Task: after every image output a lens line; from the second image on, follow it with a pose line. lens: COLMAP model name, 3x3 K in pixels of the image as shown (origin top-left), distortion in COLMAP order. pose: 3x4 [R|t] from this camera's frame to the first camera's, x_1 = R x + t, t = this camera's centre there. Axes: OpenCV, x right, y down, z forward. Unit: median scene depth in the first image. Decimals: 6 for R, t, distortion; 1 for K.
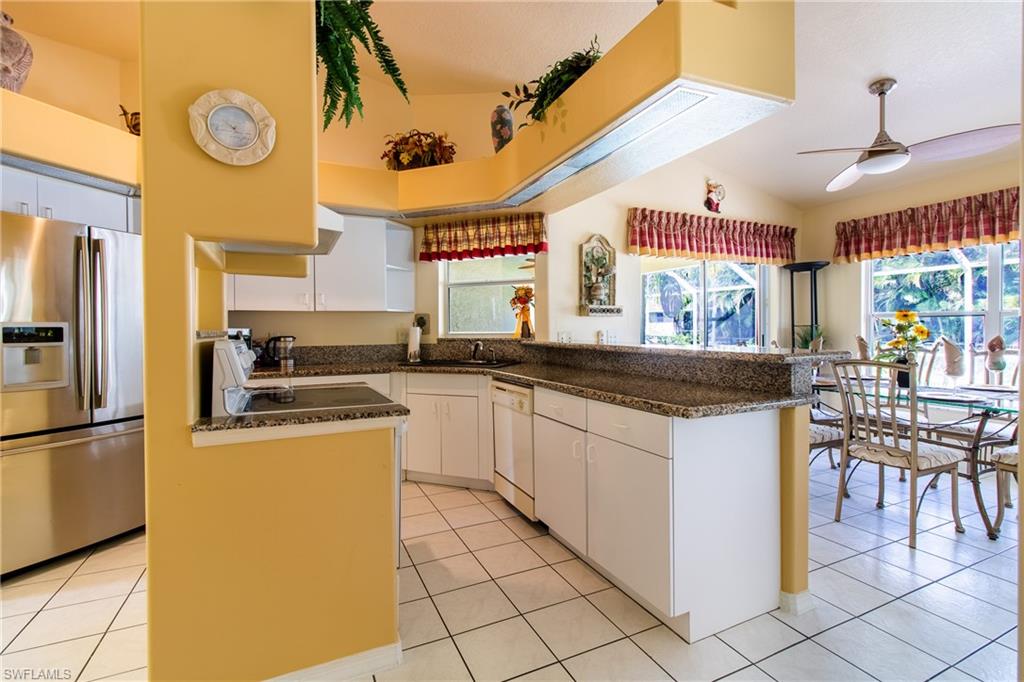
lens RADIAL K [[467.9, 0, 514.5], [0, 467.9, 330.2], [0, 0, 1]] dist [-0.000367, -0.000104]
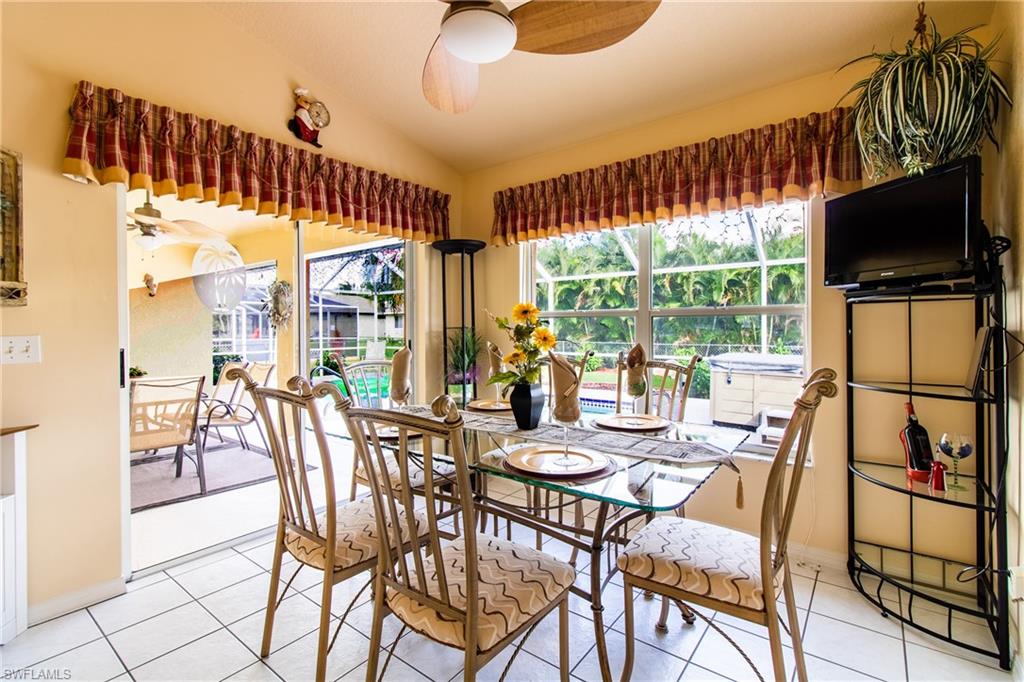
lens RADIAL K [[467.9, 0, 514.5], [0, 467.9, 330.2], [0, 0, 1]] dist [-0.000367, -0.000104]
pose [[0.886766, 0.001436, 0.462217, 0.421541], [-0.000827, 0.999999, -0.001520, -0.005318], [-0.462218, 0.000966, 0.886766, 0.359990]]
